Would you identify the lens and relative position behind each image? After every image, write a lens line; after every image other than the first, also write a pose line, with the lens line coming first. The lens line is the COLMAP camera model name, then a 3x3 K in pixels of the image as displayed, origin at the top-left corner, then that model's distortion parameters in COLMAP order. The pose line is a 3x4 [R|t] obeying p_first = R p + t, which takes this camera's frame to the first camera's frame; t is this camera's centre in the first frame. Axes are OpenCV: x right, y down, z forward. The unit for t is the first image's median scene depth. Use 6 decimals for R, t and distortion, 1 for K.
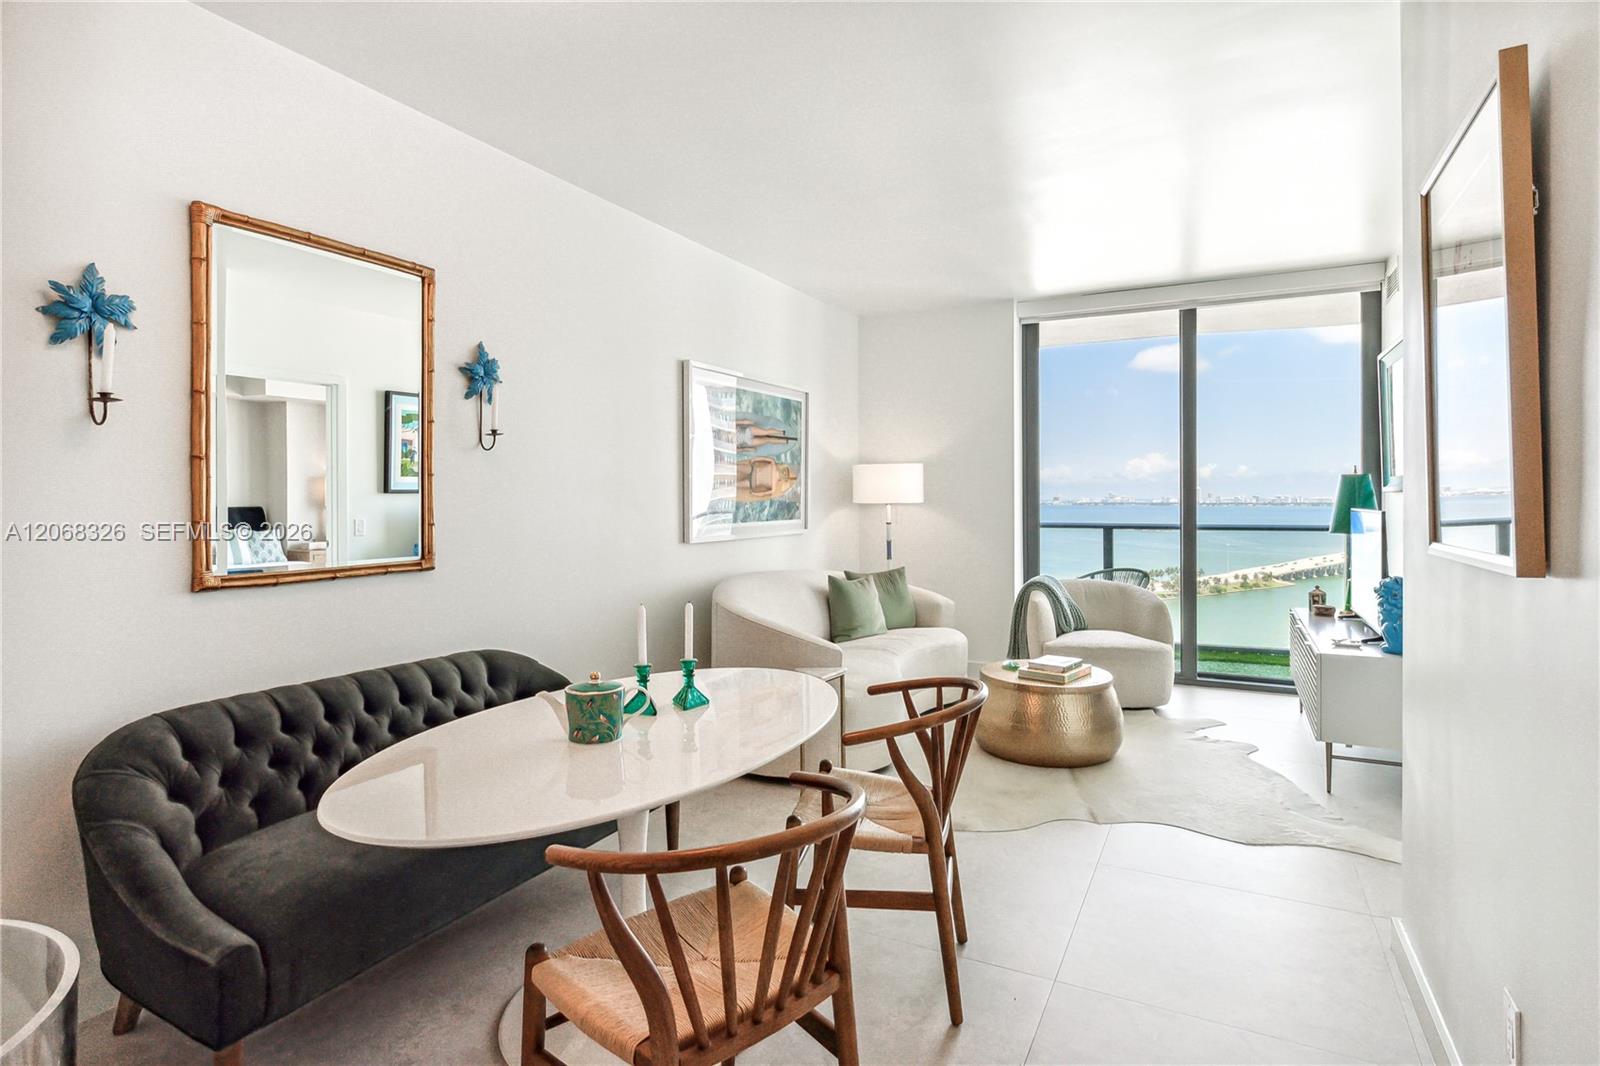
lens RADIAL K [[807.9, 0, 748.6], [0, 807.9, 503.7], [0, 0, 1]] dist [-0.011146, 0.000160]
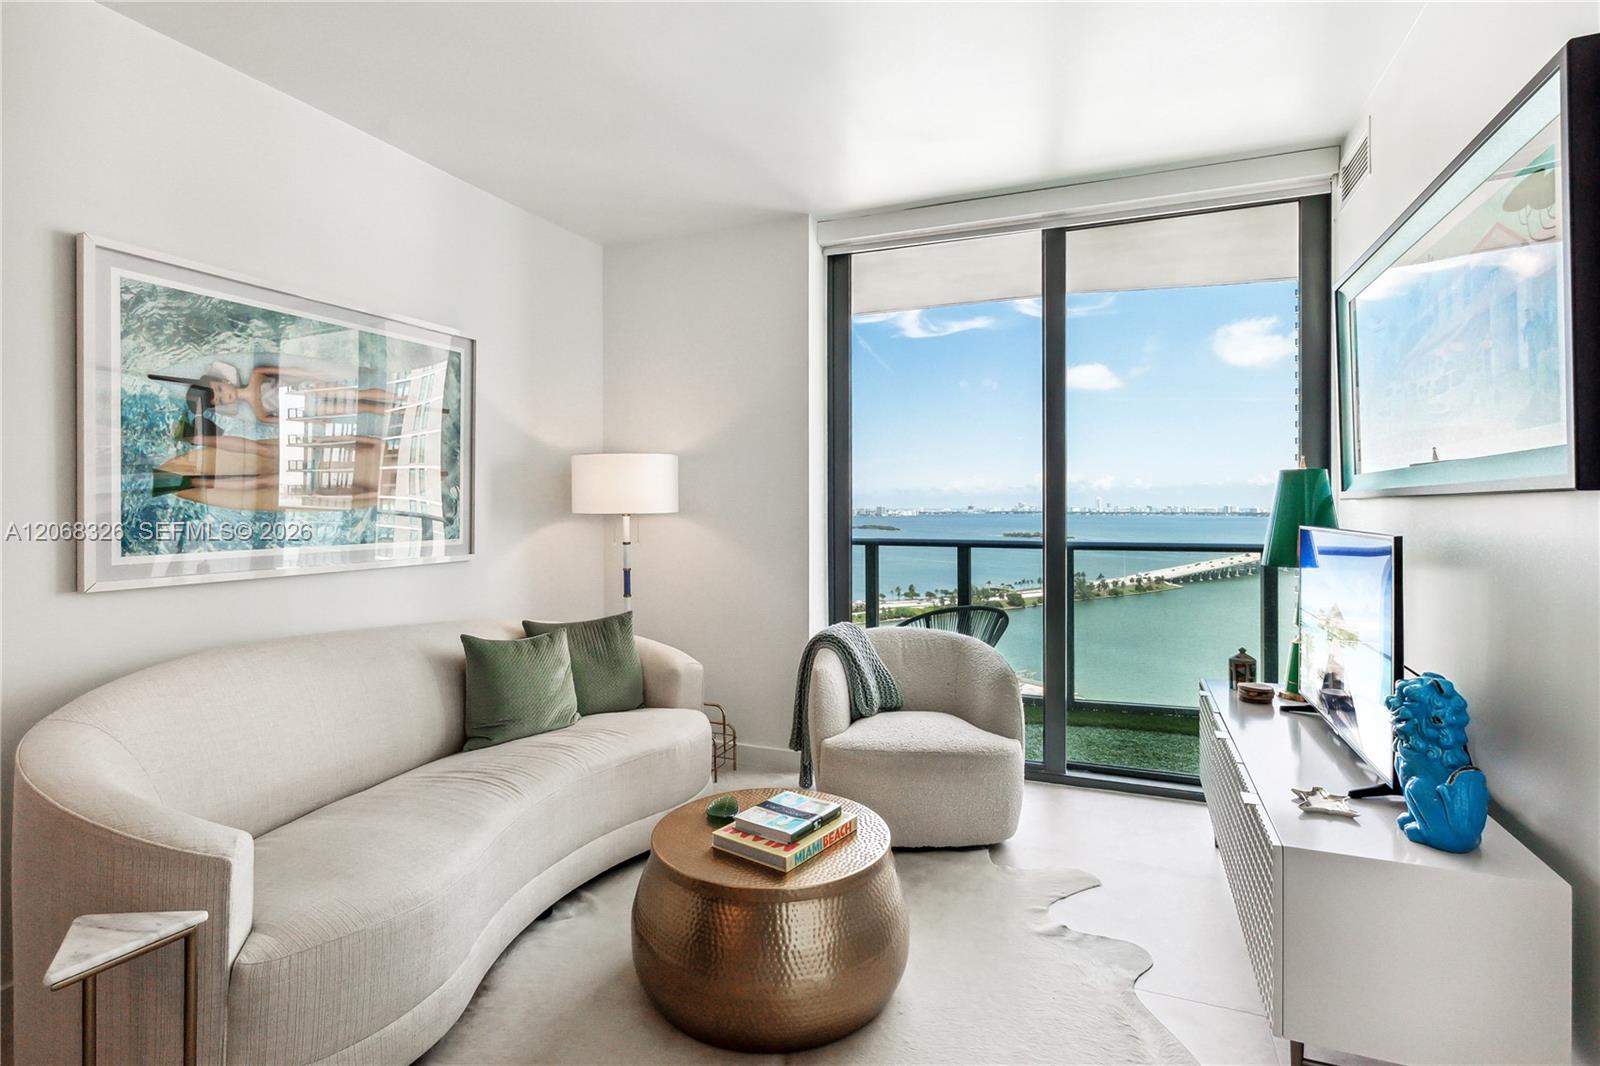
lens RADIAL K [[782.4, 0, 749.7], [0, 782.4, 506.8], [0, 0, 1]] dist [-0.004396, 0.000973]
pose [[0.995926, 0.004361, 0.090066, 0.251031], [-0.003821, 0.999974, -0.006172, -0.002860], [-0.090091, 0.005803, 0.995917, 0.396399]]
